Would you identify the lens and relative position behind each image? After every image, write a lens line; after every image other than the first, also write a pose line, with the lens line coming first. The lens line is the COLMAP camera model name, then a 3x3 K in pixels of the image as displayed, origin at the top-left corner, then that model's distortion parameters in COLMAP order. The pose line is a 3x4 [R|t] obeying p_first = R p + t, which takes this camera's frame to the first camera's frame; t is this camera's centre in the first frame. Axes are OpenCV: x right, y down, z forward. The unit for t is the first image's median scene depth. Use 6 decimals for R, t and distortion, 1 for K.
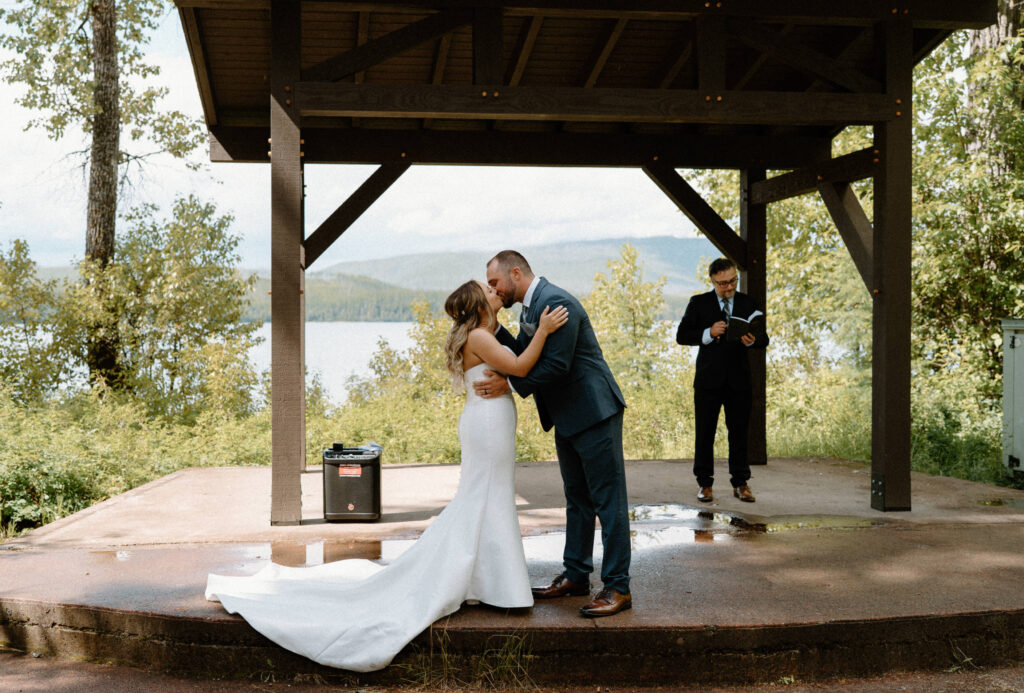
lens RADIAL K [[1114.7, 0, 451.4], [0, 1114.7, 339.7], [0, 0, 1]] dist [-0.003834, 0.018561]
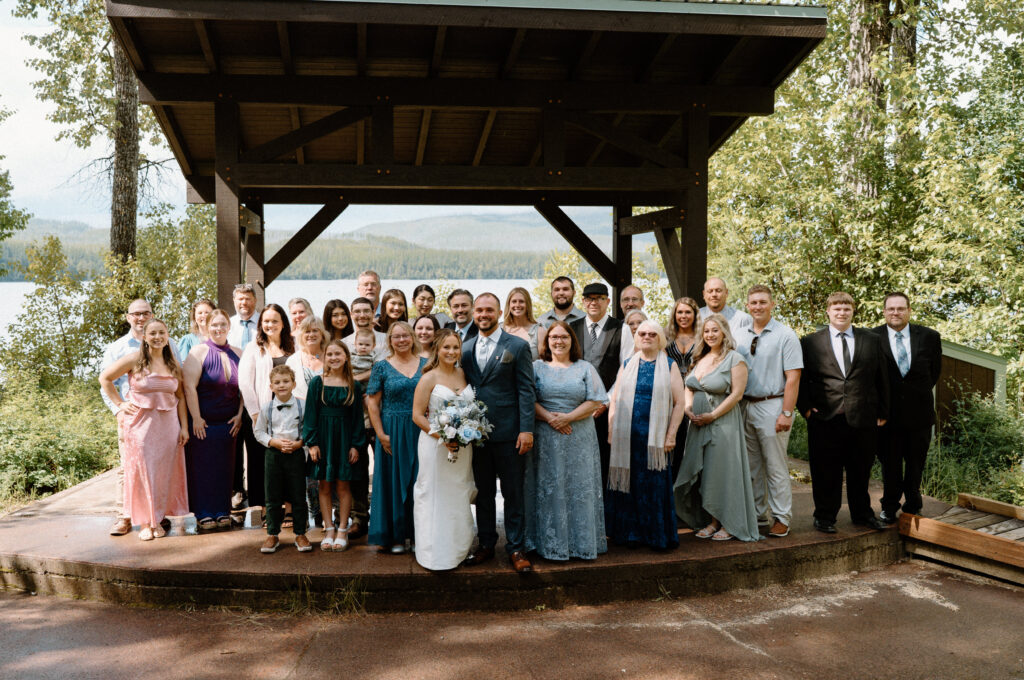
lens RADIAL K [[1025.4, 0, 495.6], [0, 1025.4, 341.6], [0, 0, 1]] dist [-0.019057, 0.066218]
pose [[0.999806, -0.001777, 0.019616, 0.088526], [0.000864, 0.998920, 0.046464, -0.045816], [-0.019677, -0.046438, 0.998727, -0.141018]]
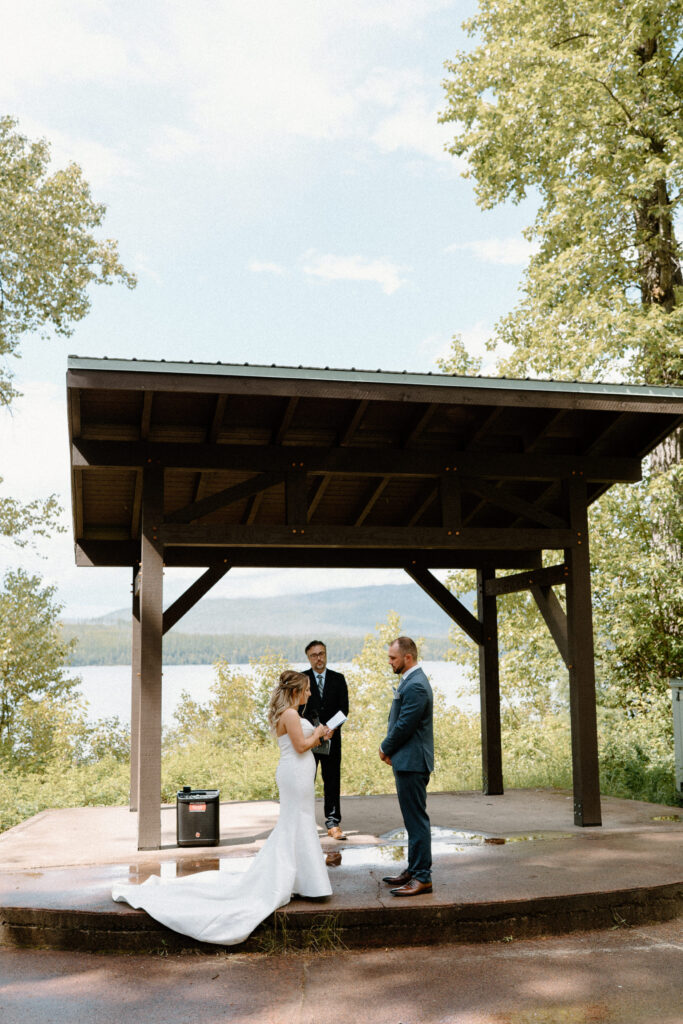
lens RADIAL K [[1042.0, 0, 341.5], [0, 1042.0, 524.9], [0, 0, 1]] dist [-0.009556, 0.001397]
pose [[0.993831, 0.002685, 0.110876, -0.035441], [0.013643, 0.989155, -0.146244, -0.020799], [-0.110066, 0.146854, 0.983015, -0.189873]]
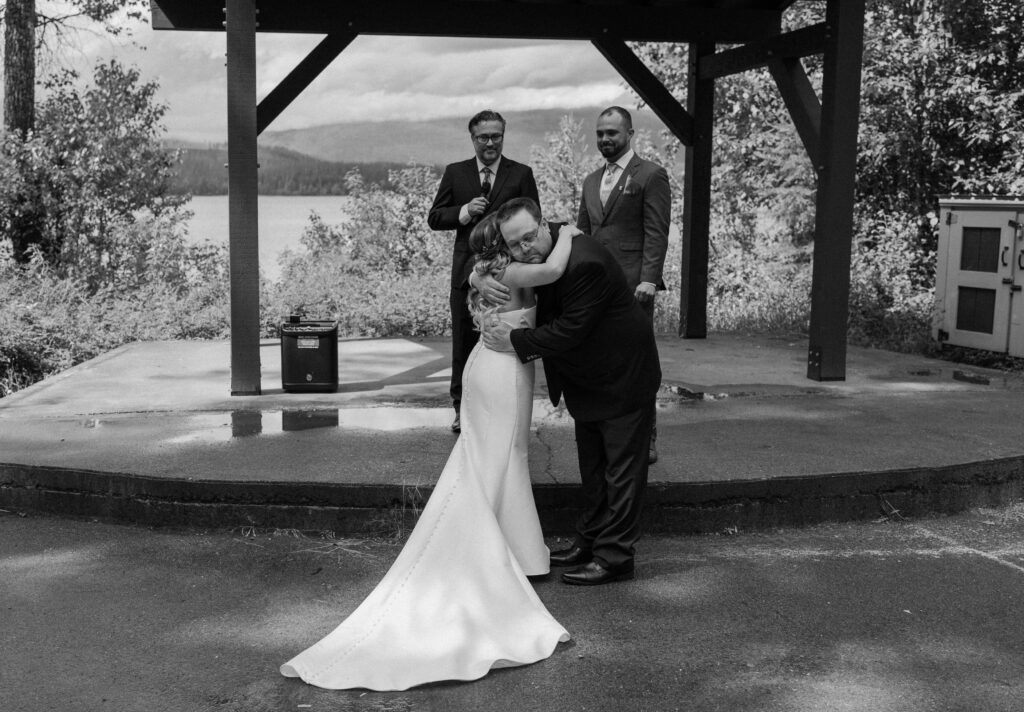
lens RADIAL K [[1151.9, 0, 420.6], [0, 1151.9, 351.2], [0, 0, 1]] dist [-0.038098, 0.164675]
pose [[0.999116, -0.000873, 0.042024, -0.019676], [-0.004068, 0.993082, 0.117351, 0.000796], [-0.041836, -0.117418, 0.992201, -0.031916]]
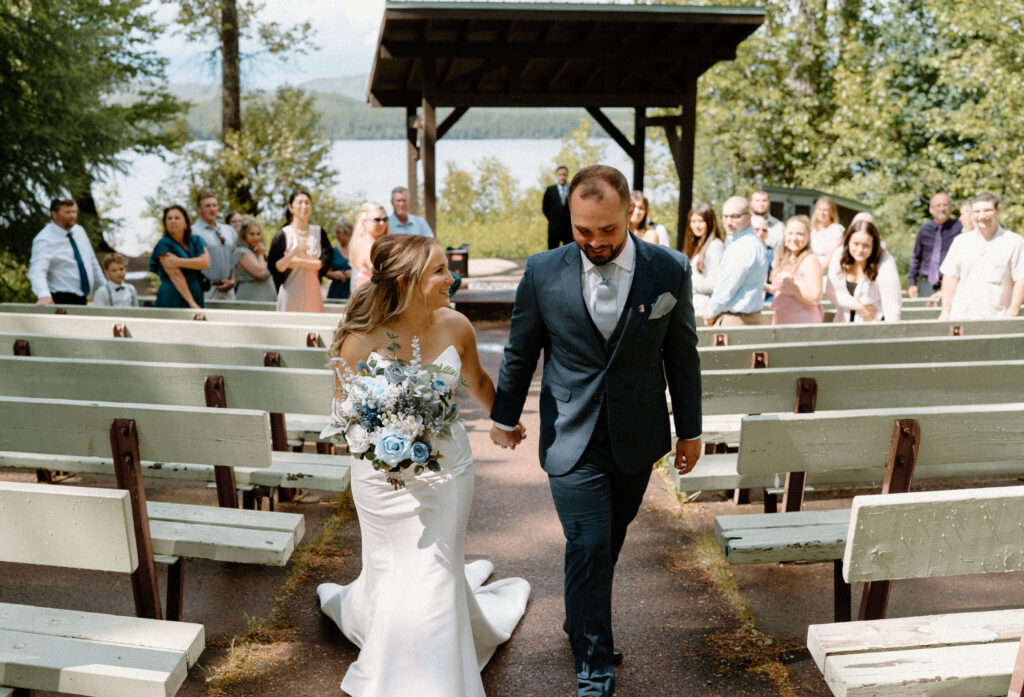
lens RADIAL K [[1102.1, 0, 476.2], [0, 1102.1, 350.4], [0, 0, 1]] dist [0.015441, 0.001628]
pose [[0.998809, -0.008622, 0.048029, -0.101156], [0.000186, 0.984932, 0.172942, -0.058354], [-0.048796, -0.172727, 0.983760, -0.841530]]
